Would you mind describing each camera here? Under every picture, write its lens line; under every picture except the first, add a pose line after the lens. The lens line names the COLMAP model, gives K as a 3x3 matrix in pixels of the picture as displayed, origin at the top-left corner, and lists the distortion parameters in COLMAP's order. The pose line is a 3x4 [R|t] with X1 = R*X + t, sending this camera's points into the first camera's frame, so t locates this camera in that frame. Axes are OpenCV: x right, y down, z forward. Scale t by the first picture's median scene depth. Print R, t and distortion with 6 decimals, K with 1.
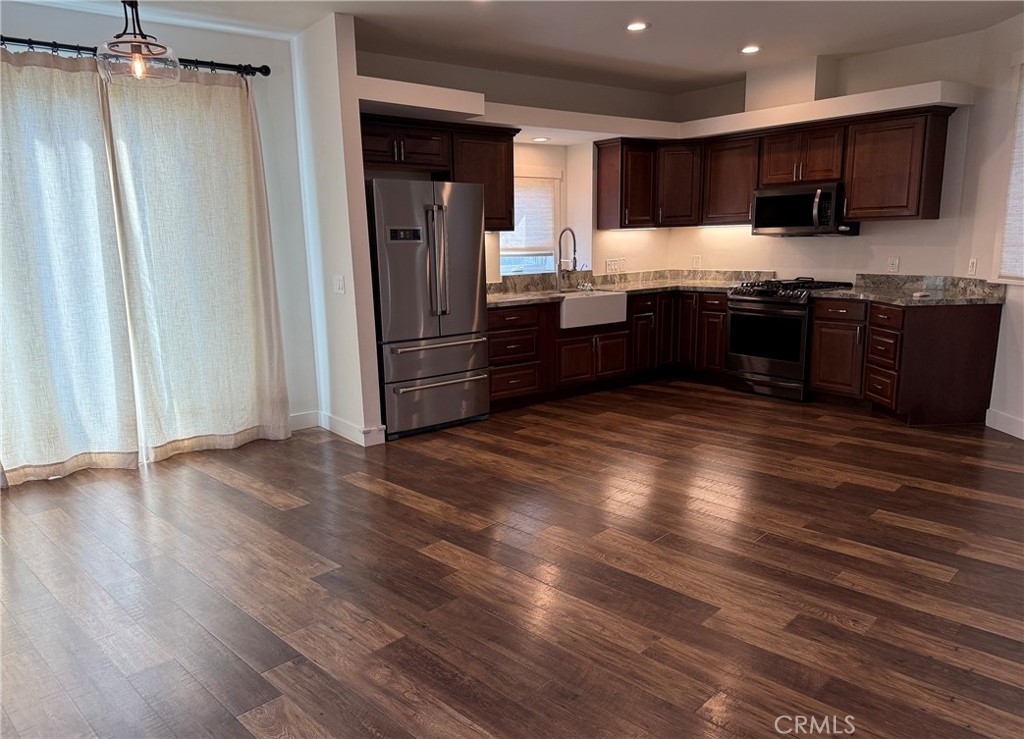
lens RADIAL K [[709.4, 0, 513.1], [0, 709.4, 382.3], [0, 0, 1]] dist [0.091552, -0.122275]
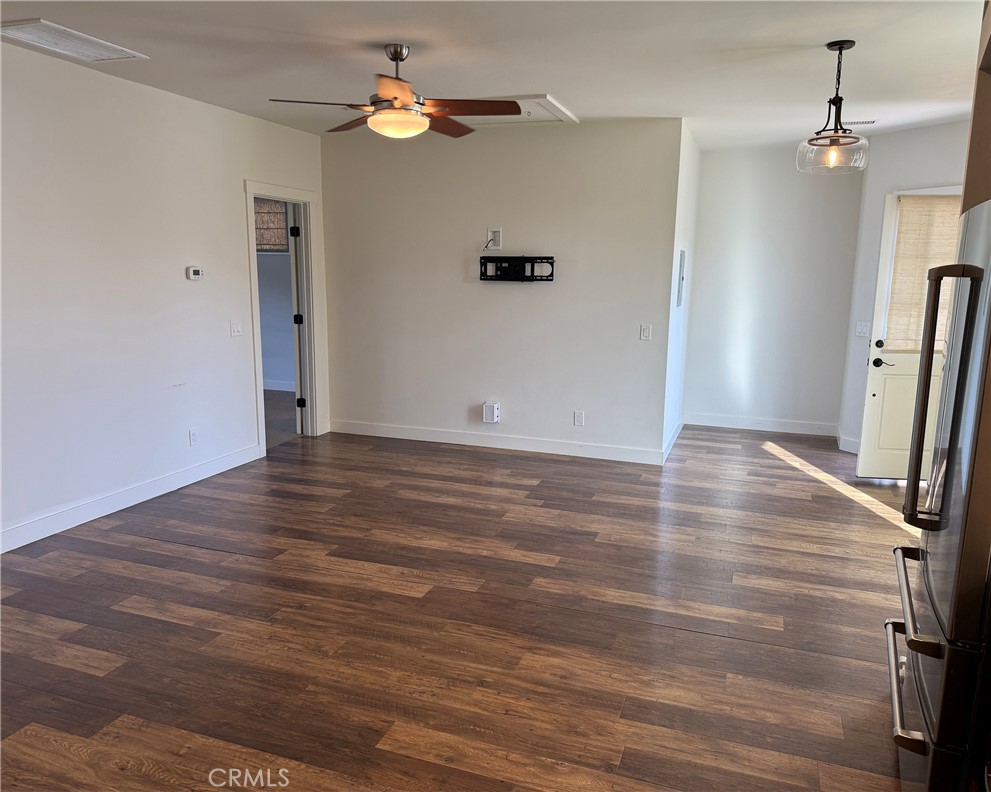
lens RADIAL K [[735.7, 0, 495.5], [0, 735.7, 396.0], [0, 0, 1]] dist [0.233775, -0.364810]
pose [[-0.911886, 0.078578, -0.402853, 0.314027], [-0.075465, 0.932673, 0.352741, -0.317130], [0.403447, 0.352060, -0.844561, 1.296684]]
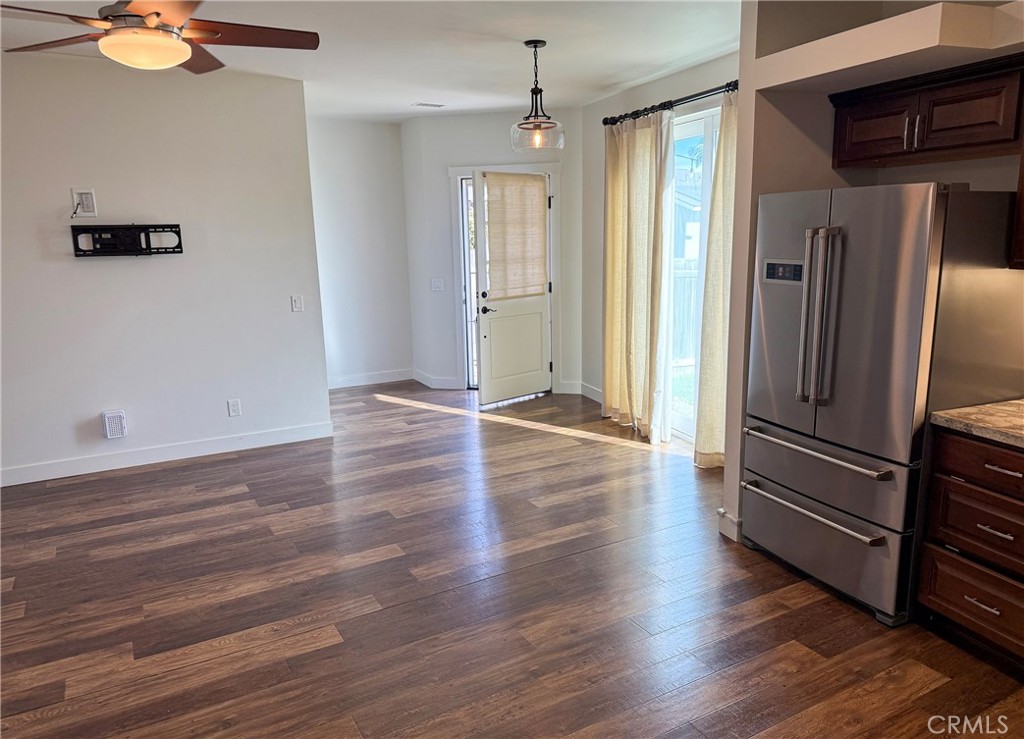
lens RADIAL K [[713.4, 0, 506.1], [0, 713.4, 375.6], [0, 0, 1]] dist [0.056090, -0.057126]
pose [[-0.283702, 0.216095, -0.934246, 0.569060], [-0.164869, 0.948776, 0.269522, -0.249996], [0.944633, 0.230492, -0.233543, 0.918618]]
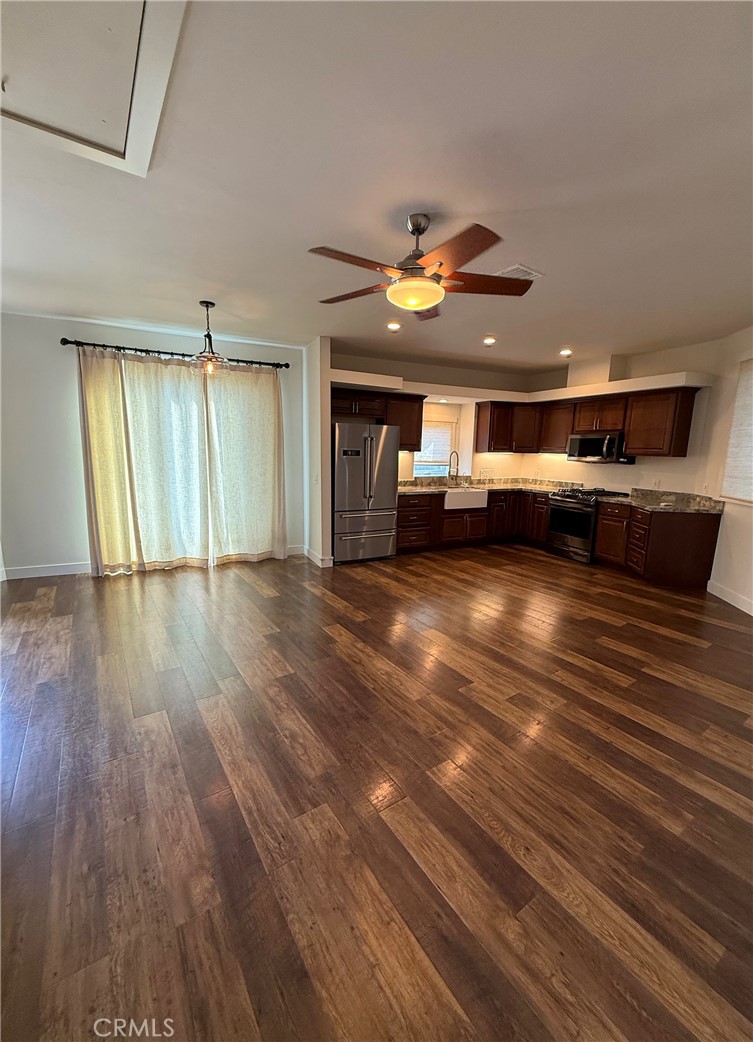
lens RADIAL K [[413.7, 0, 376.5], [0, 413.7, 521.0], [0, 0, 1]] dist [0.000011, 0.000077]
pose [[0.978931, 0.072116, -0.191030, 0.122339], [-0.077275, 0.996815, -0.019687, -0.018487], [0.189002, 0.034034, 0.981387, -0.015862]]
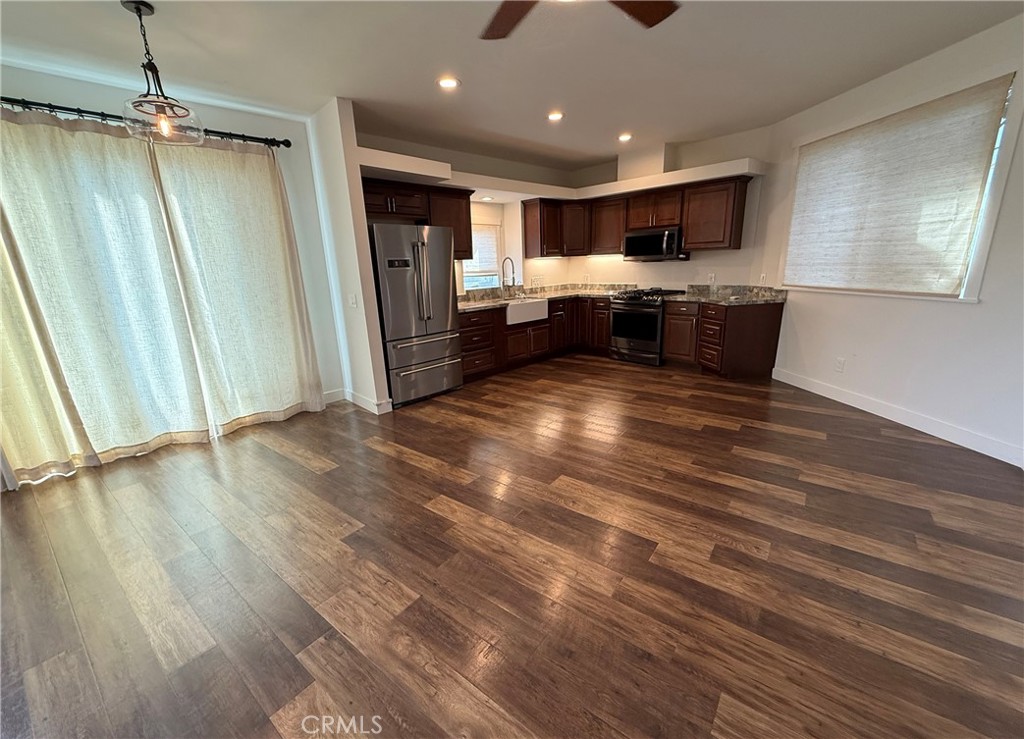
lens RADIAL K [[406.5, 0, 511.4], [0, 406.5, 372.5], [0, 0, 1]] dist [0.000011, 0.000077]
pose [[0.992880, -0.045941, 0.109902, -0.028657], [0.039295, 0.997309, 0.061895, -0.033654], [-0.112450, -0.057135, 0.992013, 0.164897]]
